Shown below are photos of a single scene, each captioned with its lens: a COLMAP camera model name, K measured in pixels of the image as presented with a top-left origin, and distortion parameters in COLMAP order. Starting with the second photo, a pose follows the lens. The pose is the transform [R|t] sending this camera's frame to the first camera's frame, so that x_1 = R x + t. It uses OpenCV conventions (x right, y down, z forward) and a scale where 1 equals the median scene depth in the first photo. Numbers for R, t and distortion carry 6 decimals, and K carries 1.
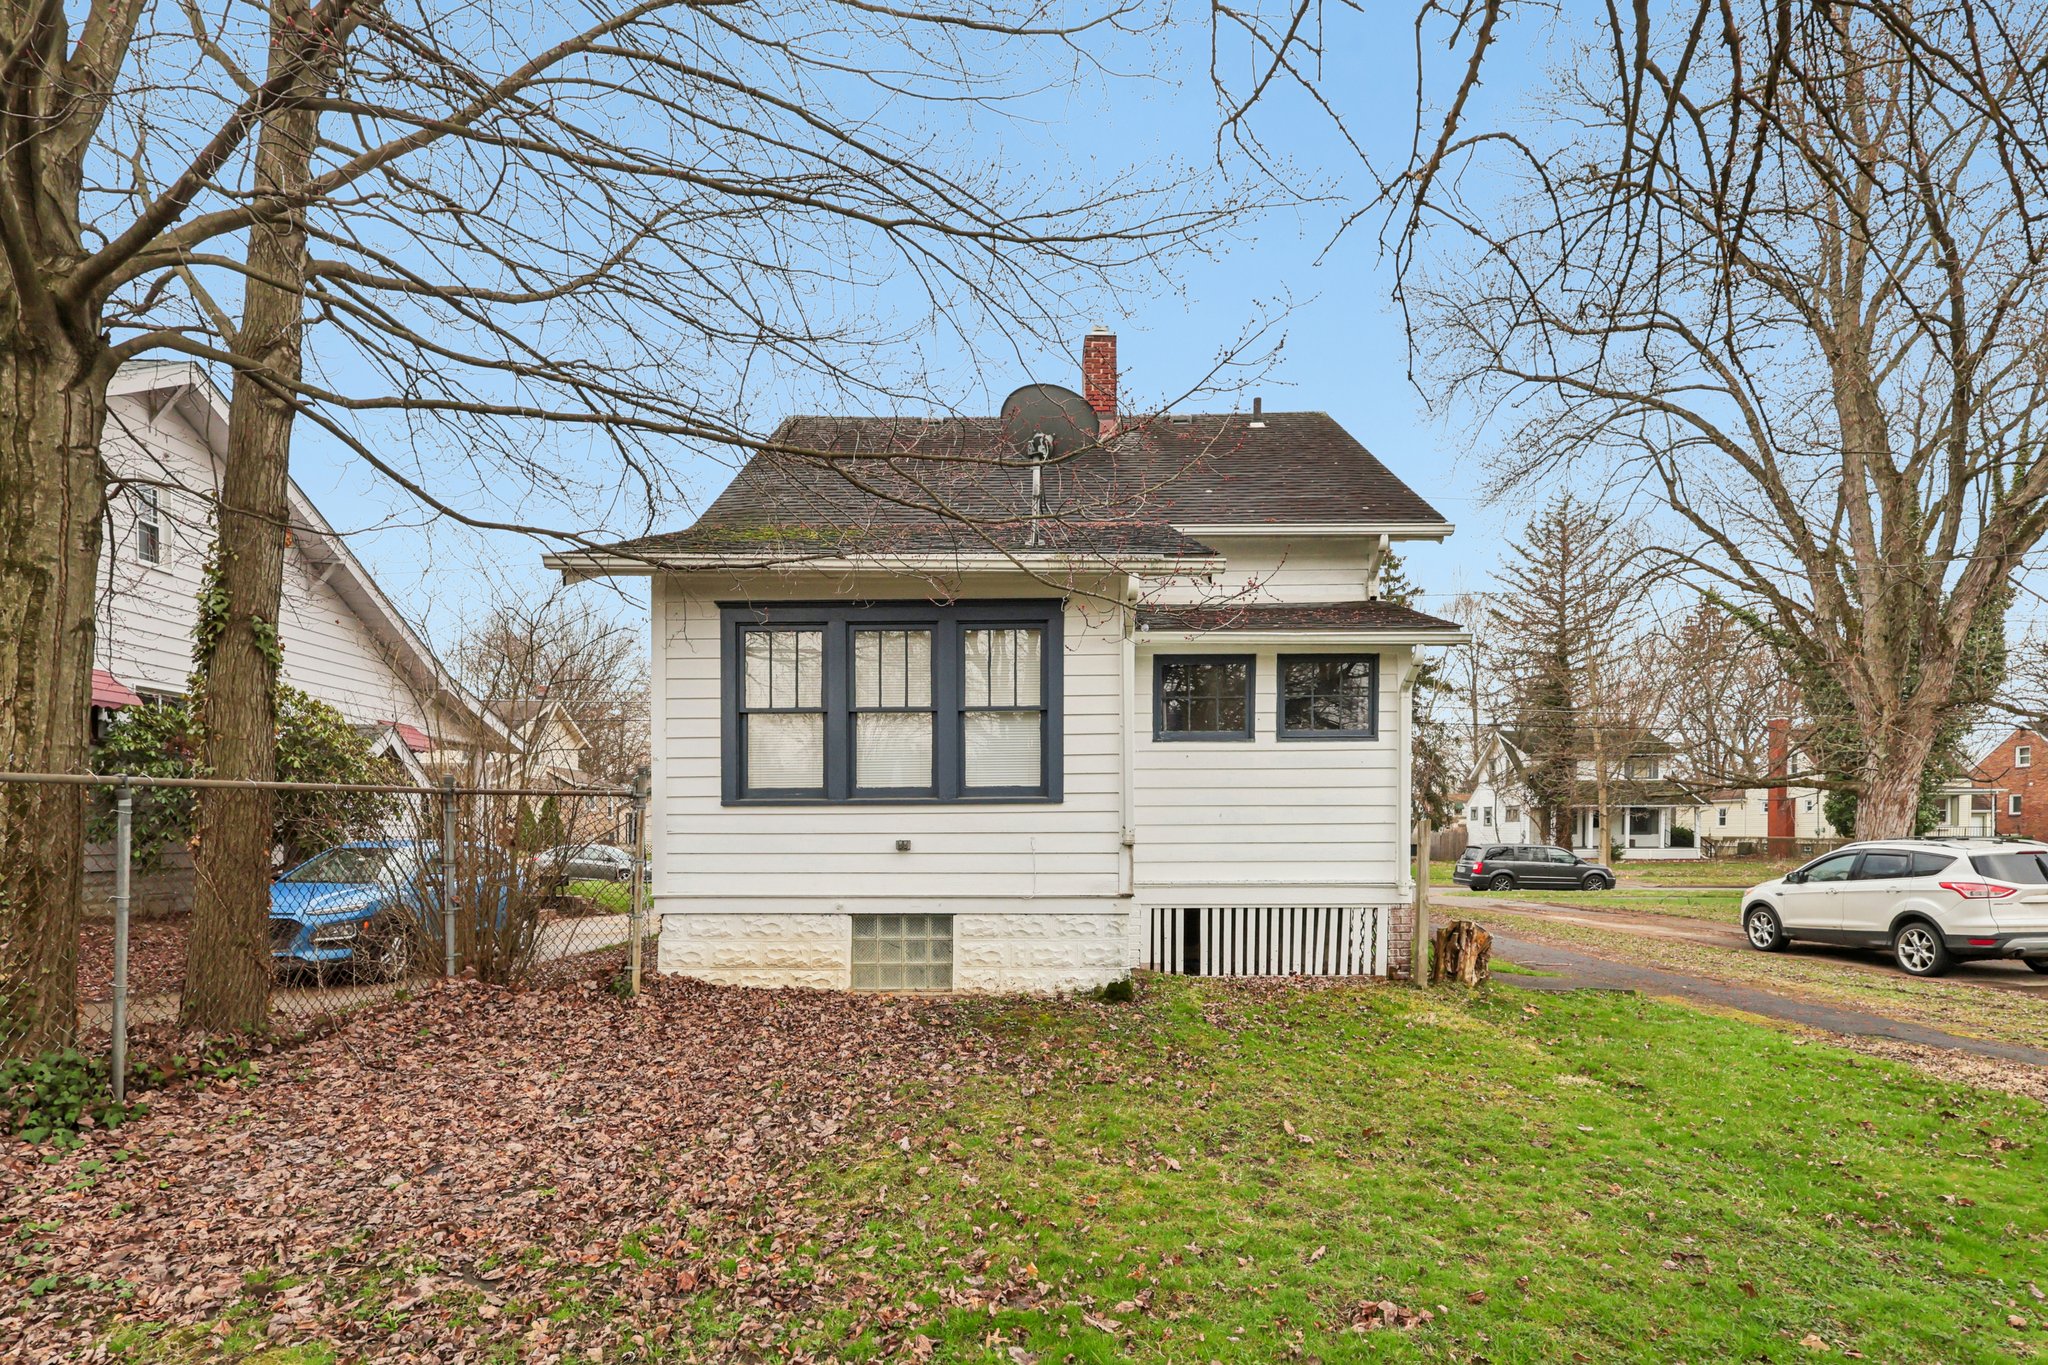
lens RADIAL K [[1056.7, 0, 1005.3], [0, 1056.7, 825.3], [0, 0, 1]] dist [-0.005048, -0.000790]
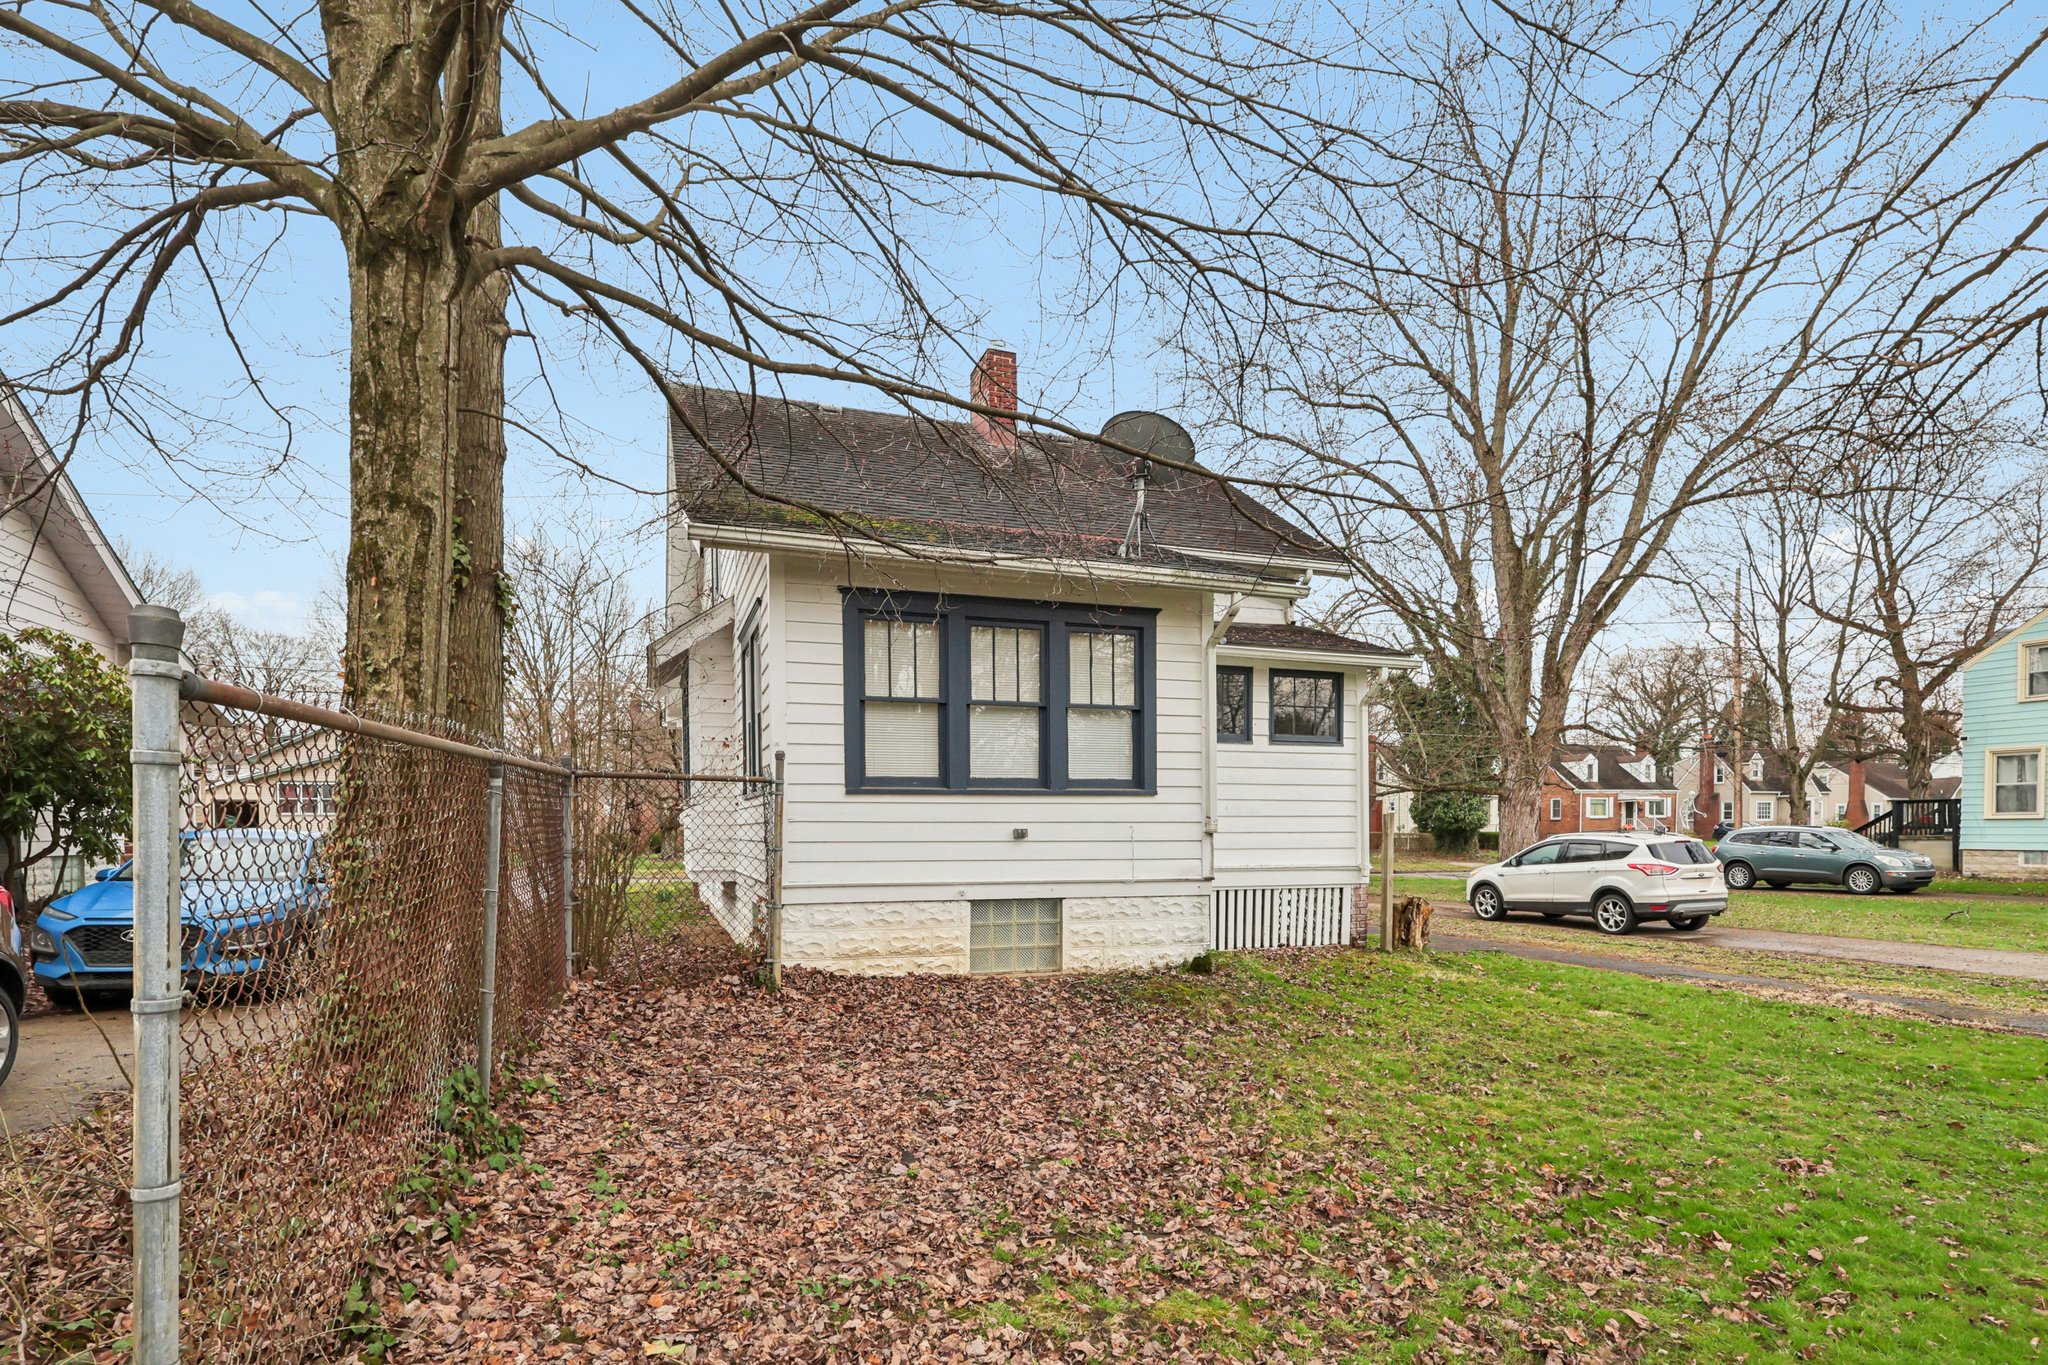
lens RADIAL K [[1056.7, 0, 1005.3], [0, 1056.7, 825.3], [0, 0, 1]] dist [-0.005048, -0.000790]
pose [[0.941833, 0.003361, 0.336064, -0.457309], [-0.005343, 0.999973, 0.004971, 0.005307], [-0.336039, -0.006477, 0.941826, 0.018184]]
